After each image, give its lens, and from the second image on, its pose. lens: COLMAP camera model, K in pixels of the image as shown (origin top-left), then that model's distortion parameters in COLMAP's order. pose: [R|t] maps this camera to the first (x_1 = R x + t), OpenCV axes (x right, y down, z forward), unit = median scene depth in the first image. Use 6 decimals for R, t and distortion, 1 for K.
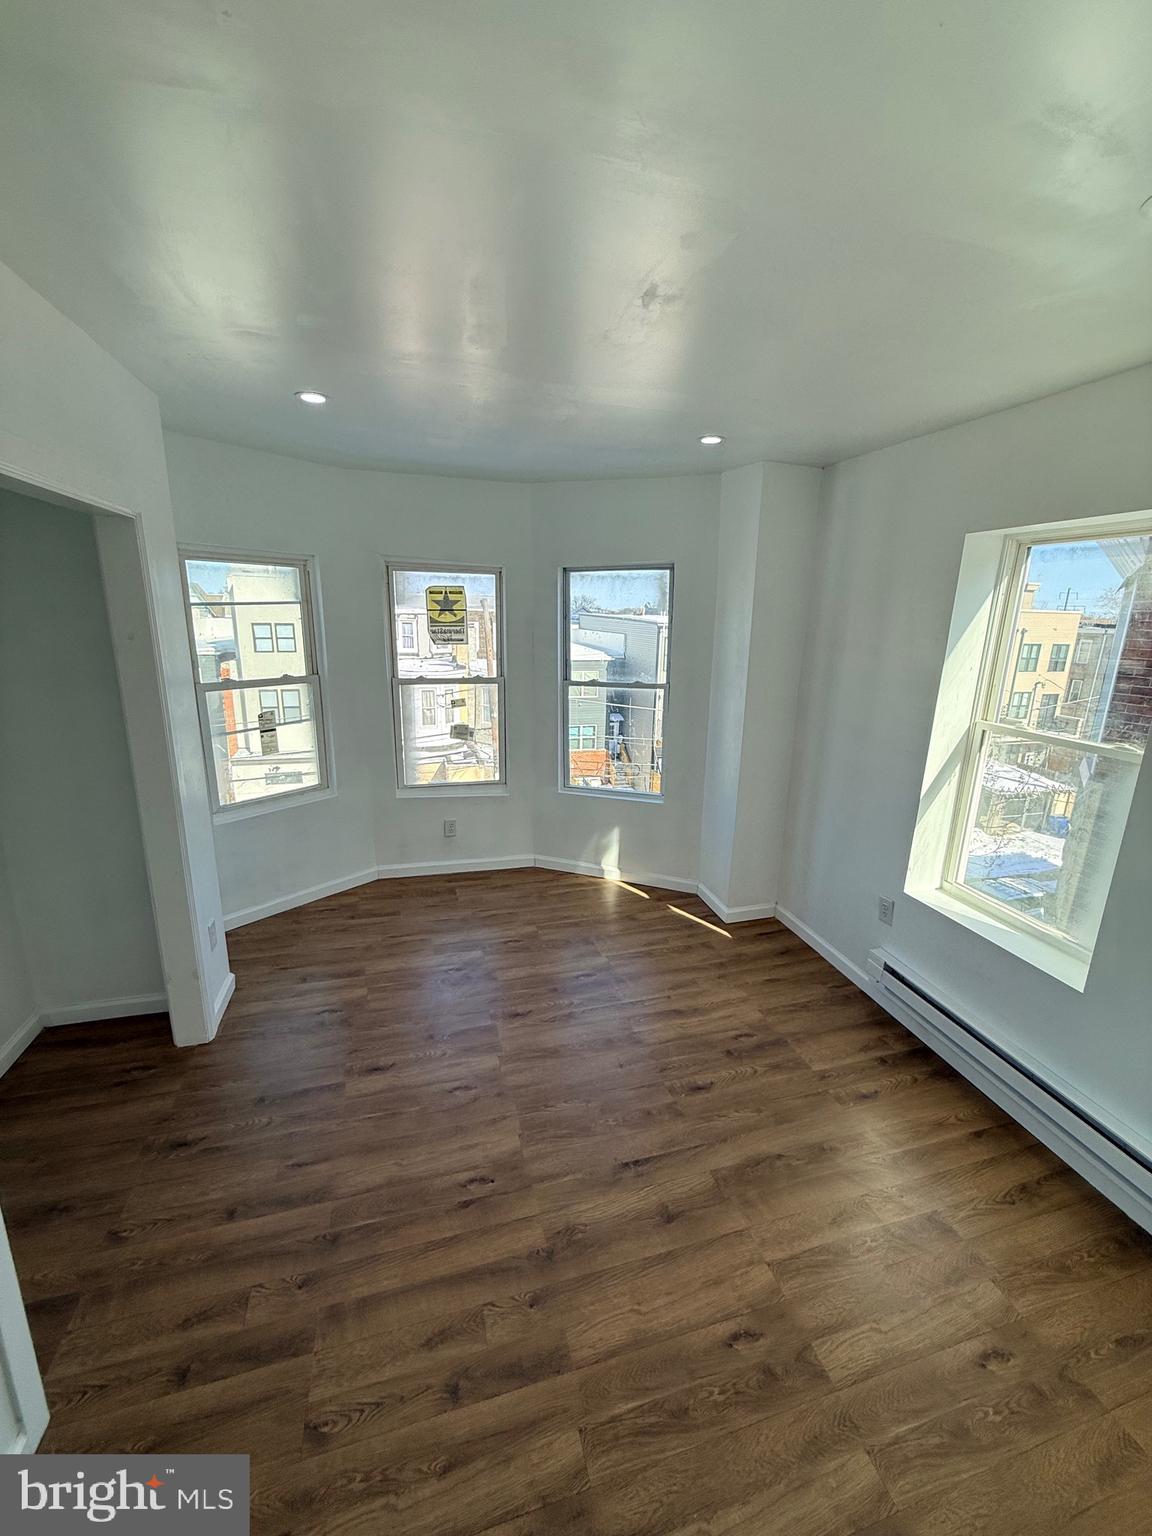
lens RADIAL K [[607.8, 0, 570.4], [0, 607.8, 766.3], [0, 0, 1]] dist [-0.002407, 0.000300]
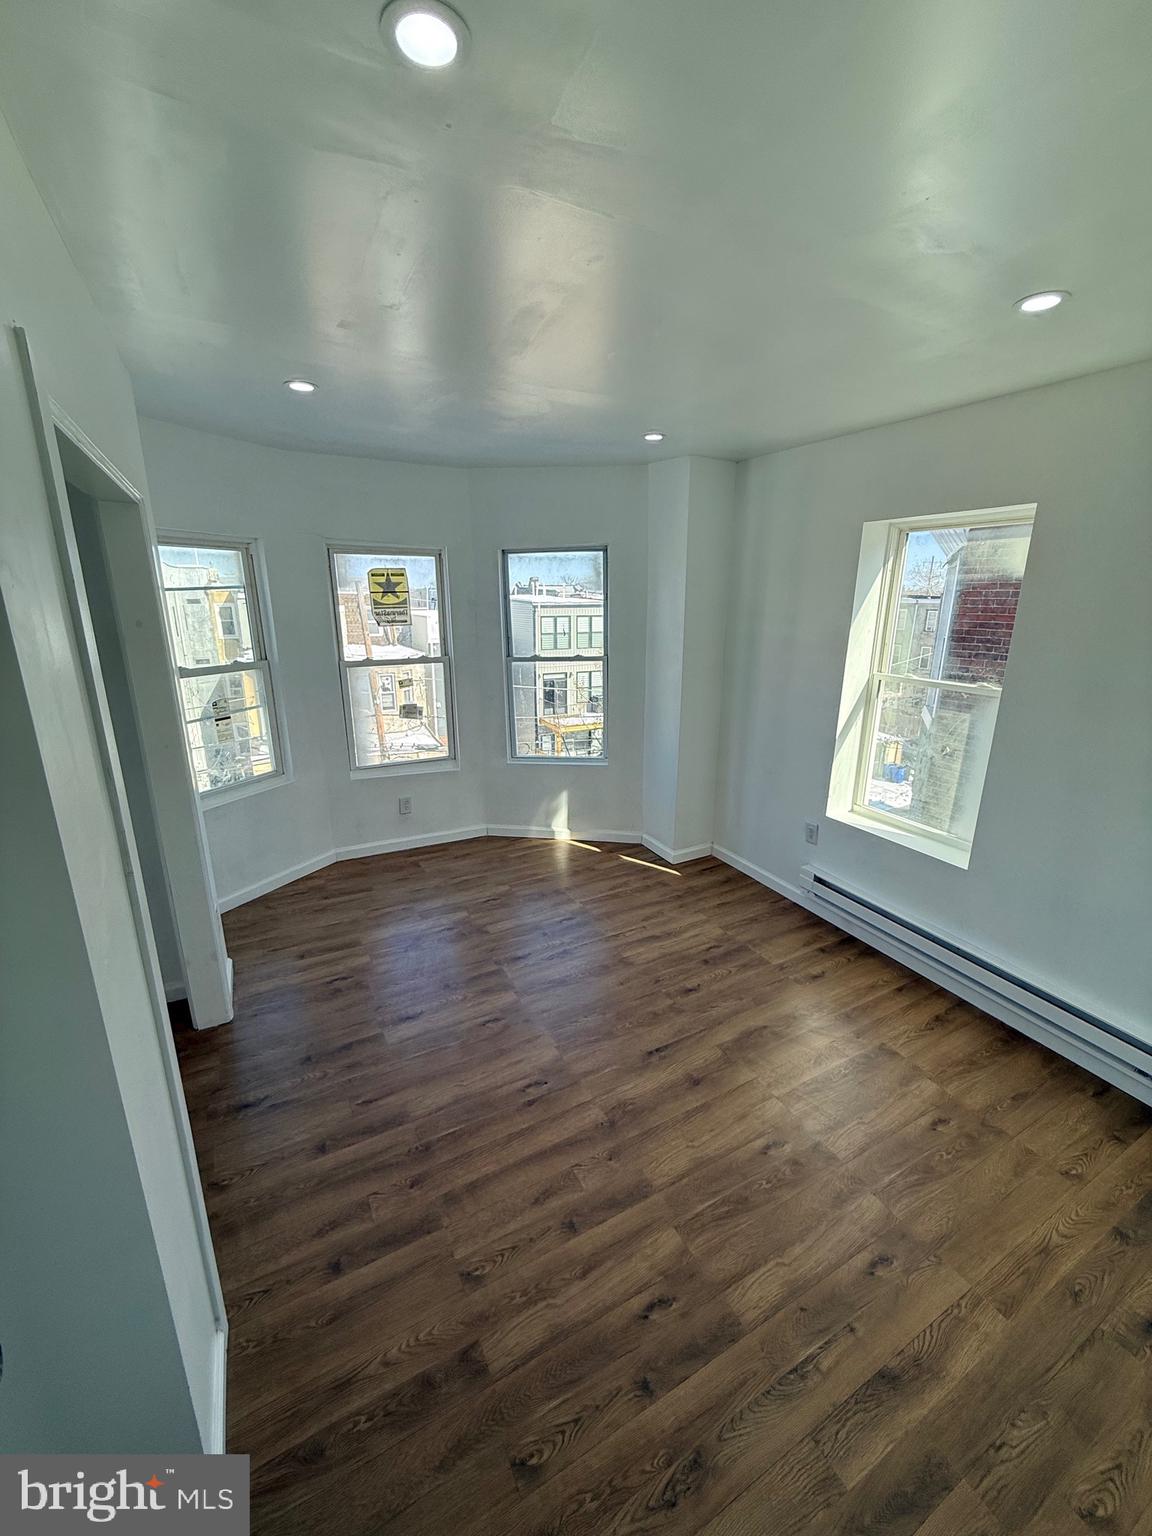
lens RADIAL K [[607.8, 0, 570.3], [0, 607.8, 765.6], [0, 0, 1]] dist [-0.002407, 0.000300]
pose [[0.977700, -0.073848, 0.196593, -0.190691], [0.068021, 0.997026, 0.036238, 0.025629], [-0.198684, -0.022058, 0.979815, -0.099815]]
